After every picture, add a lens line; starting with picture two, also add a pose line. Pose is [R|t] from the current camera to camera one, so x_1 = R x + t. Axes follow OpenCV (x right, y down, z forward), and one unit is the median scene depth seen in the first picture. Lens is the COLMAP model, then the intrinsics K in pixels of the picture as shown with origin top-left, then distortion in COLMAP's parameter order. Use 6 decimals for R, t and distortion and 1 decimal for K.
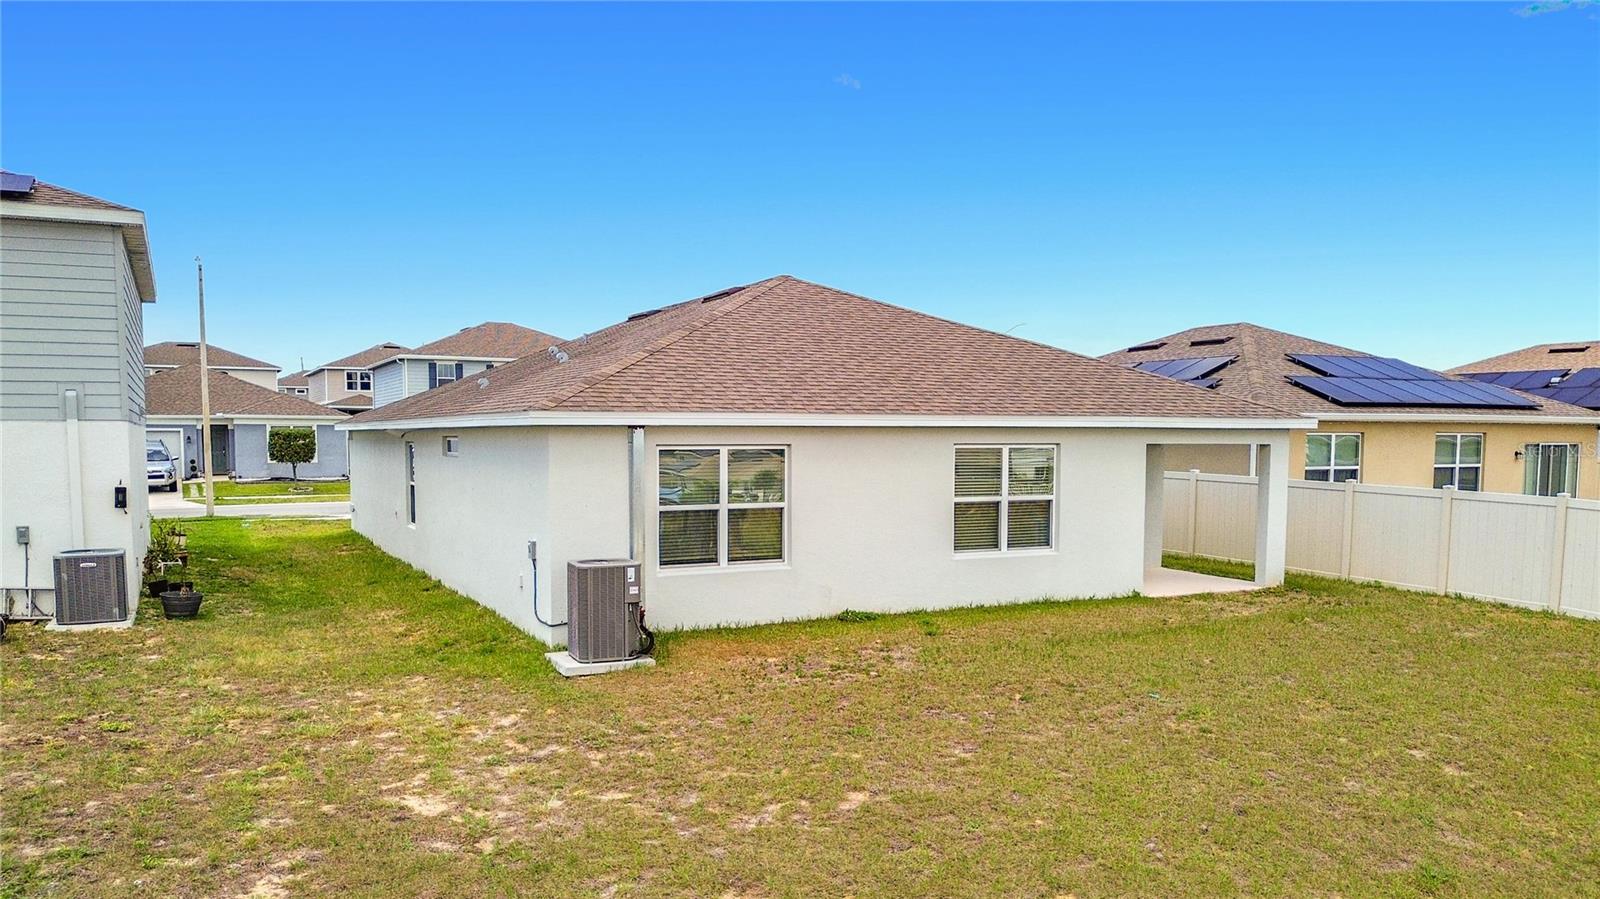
lens RADIAL K [[1179.0, 0, 795.6], [0, 1179.0, 469.5], [0, 0, 1]] dist [0.043406, -0.100242]
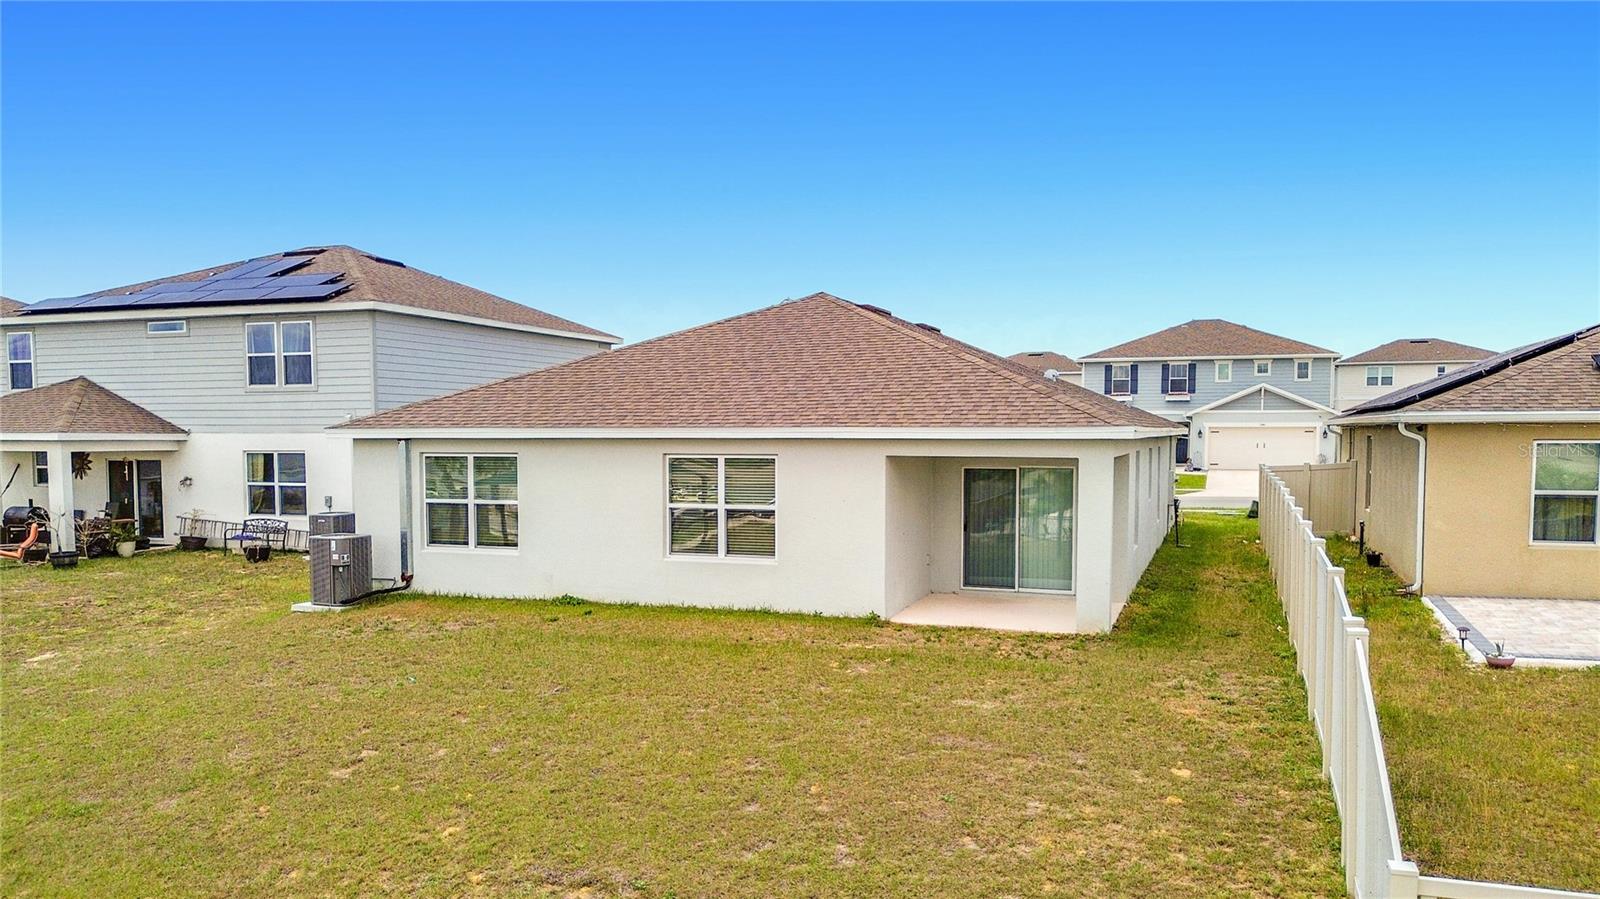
lens RADIAL K [[1179.0, 0, 795.6], [0, 1179.0, 469.5], [0, 0, 1]] dist [0.043406, -0.100242]
pose [[0.686109, 0.020953, -0.727197, 0.978243], [-0.018104, 0.999767, 0.011726, -0.021652], [0.727273, 0.005120, 0.686329, 0.334027]]
